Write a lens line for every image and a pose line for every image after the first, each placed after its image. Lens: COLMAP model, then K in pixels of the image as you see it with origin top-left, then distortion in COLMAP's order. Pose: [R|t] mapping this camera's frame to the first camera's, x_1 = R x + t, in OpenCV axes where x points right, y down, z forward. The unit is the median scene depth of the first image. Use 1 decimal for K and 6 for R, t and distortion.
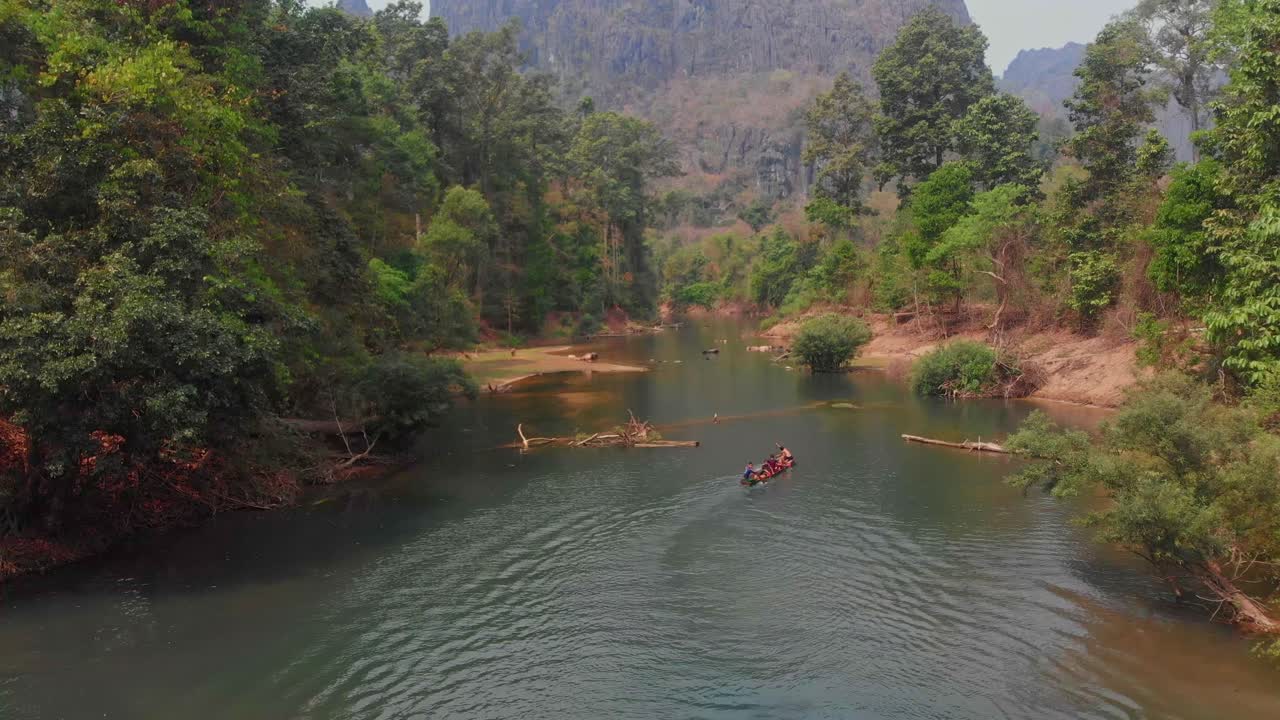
lens RADIAL K [[1001.6, 0, 640.0], [0, 1001.6, 360.0], [0, 0, 1]] dist [0.124251, -0.008789]
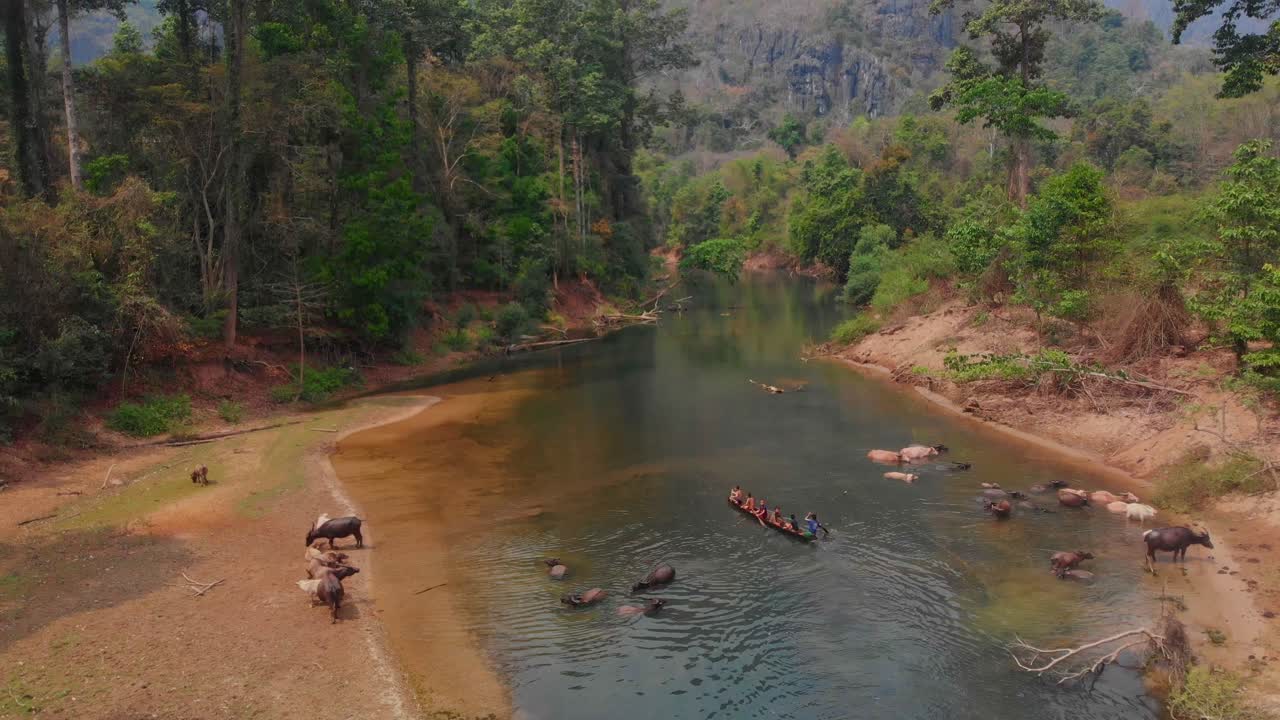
lens RADIAL K [[1001.6, 0, 640.0], [0, 1001.6, 360.0], [0, 0, 1]] dist [0.124251, -0.008789]
pose [[0.999858, 0.003052, -0.016571, 0.013144], [-0.001884, 0.997540, 0.070077, -0.027216], [0.016744, -0.070036, 0.997404, 0.230559]]
